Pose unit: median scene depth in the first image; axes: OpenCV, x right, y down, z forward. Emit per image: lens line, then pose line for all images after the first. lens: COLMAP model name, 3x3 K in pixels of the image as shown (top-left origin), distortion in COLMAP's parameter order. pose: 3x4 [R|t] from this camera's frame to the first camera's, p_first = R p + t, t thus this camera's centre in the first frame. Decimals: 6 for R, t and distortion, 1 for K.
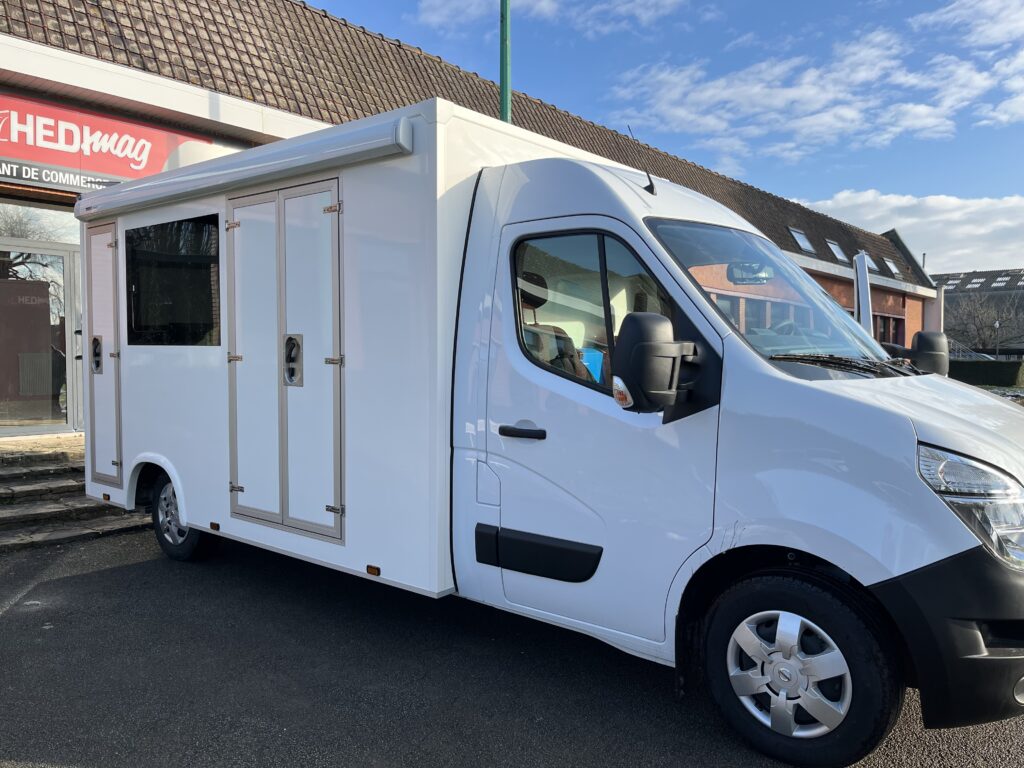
lens RADIAL K [[812.8, 0, 506.1], [0, 812.8, 391.7], [0, 0, 1]] dist [0.068537, -0.100881]
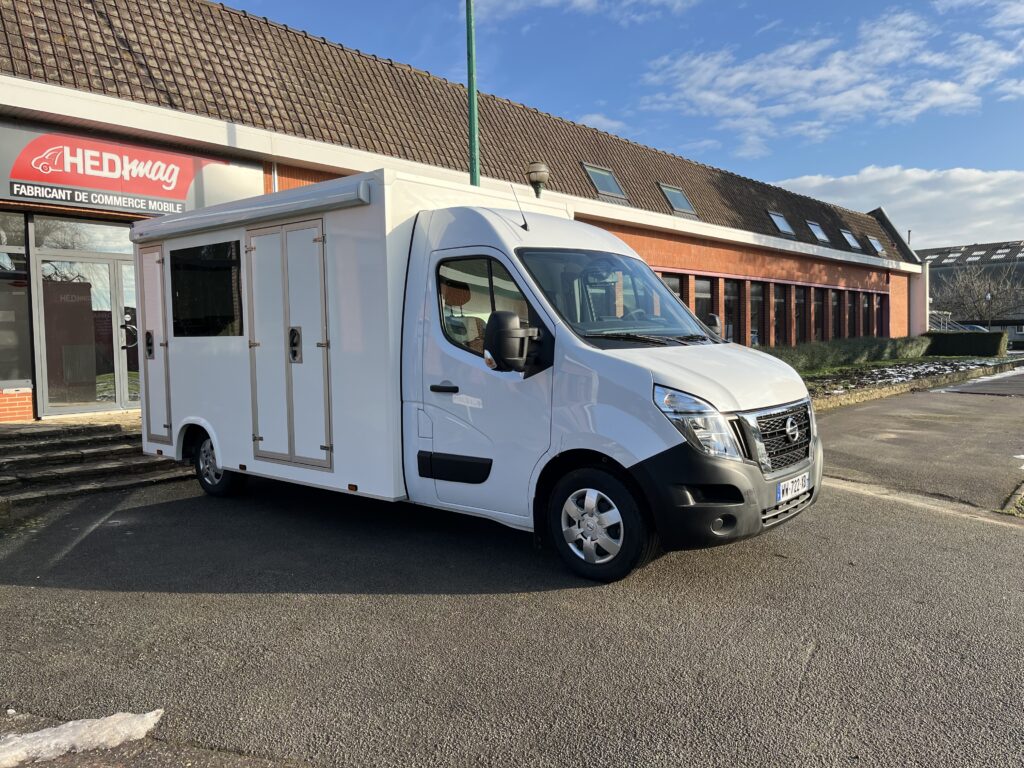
lens RADIAL K [[812.8, 0, 519.4], [0, 812.8, 383.3], [0, 0, 1]] dist [0.068537, -0.100881]
pose [[0.999744, -0.022007, -0.005219, 0.104959], [0.022067, 0.999685, 0.011927, 0.015246], [0.004955, -0.012039, 0.999915, -0.326189]]
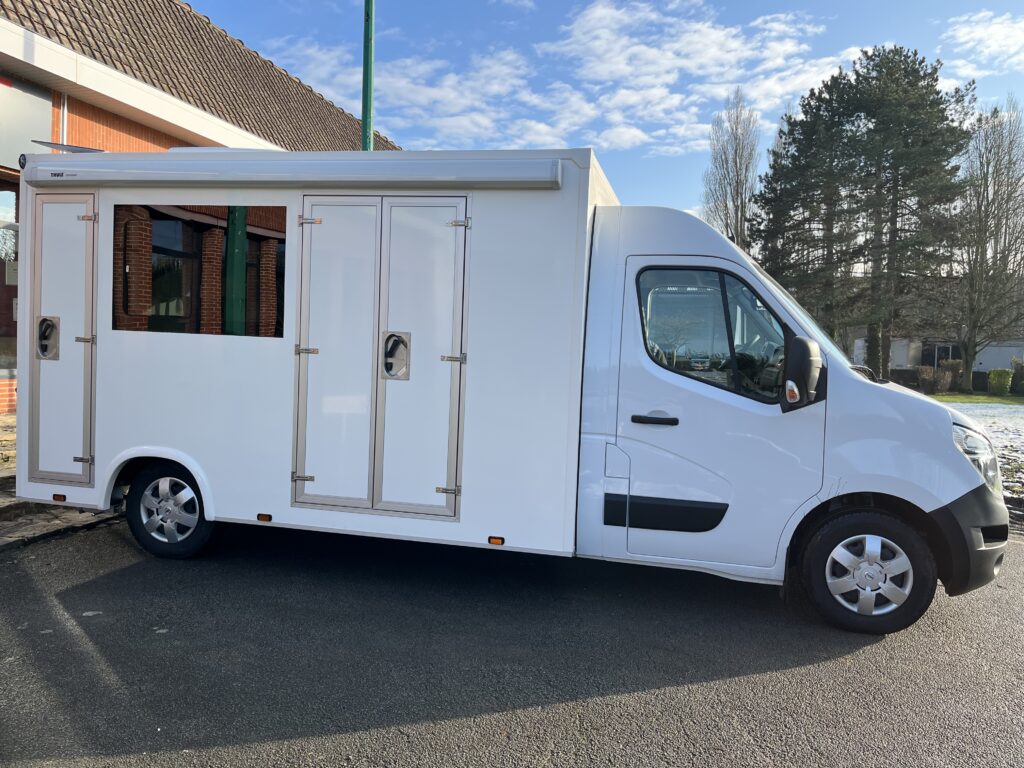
lens RADIAL K [[812.8, 0, 511.9], [0, 812.8, 383.9], [0, 0, 1]] dist [0.068537, -0.100881]
pose [[0.885896, 0.001656, 0.463882, -0.481700], [-0.010583, 0.999806, 0.016641, -0.016319], [-0.463764, -0.019652, 0.885741, -0.022012]]
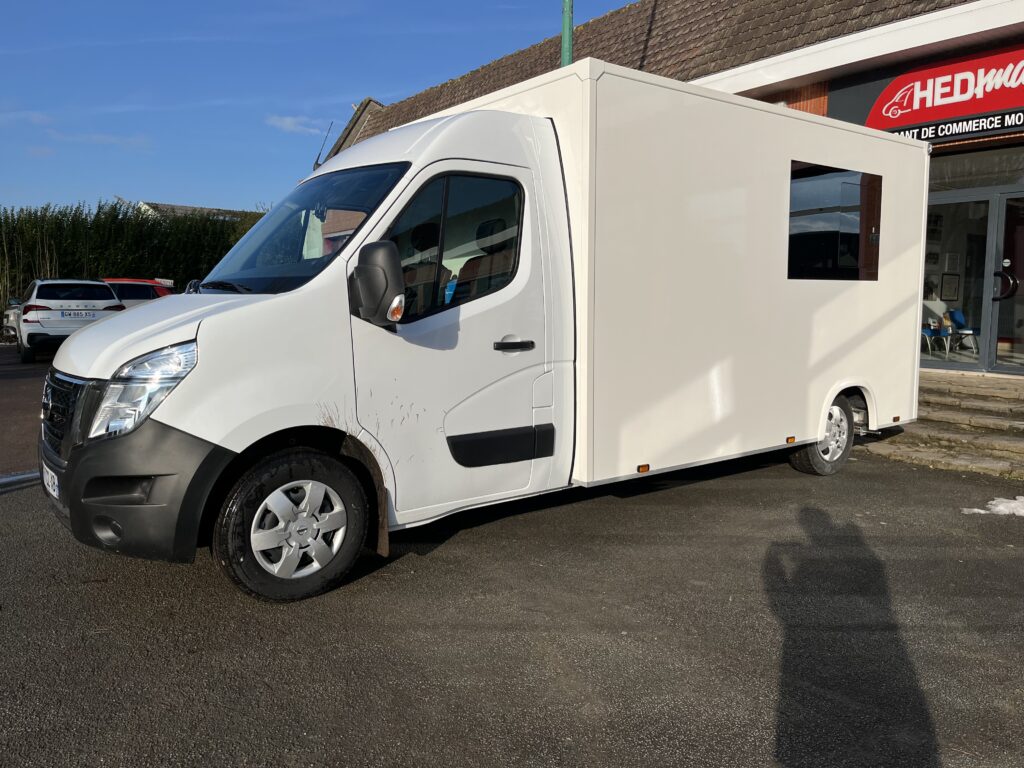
lens RADIAL K [[812.8, 0, 512.9], [0, 812.8, 385.6], [0, 0, 1]] dist [0.068537, -0.100881]
pose [[-0.211789, 0.093363, -0.972846, 0.980661], [-0.043639, 0.993530, 0.104848, -0.025973], [0.976341, 0.064660, -0.206345, 1.046034]]
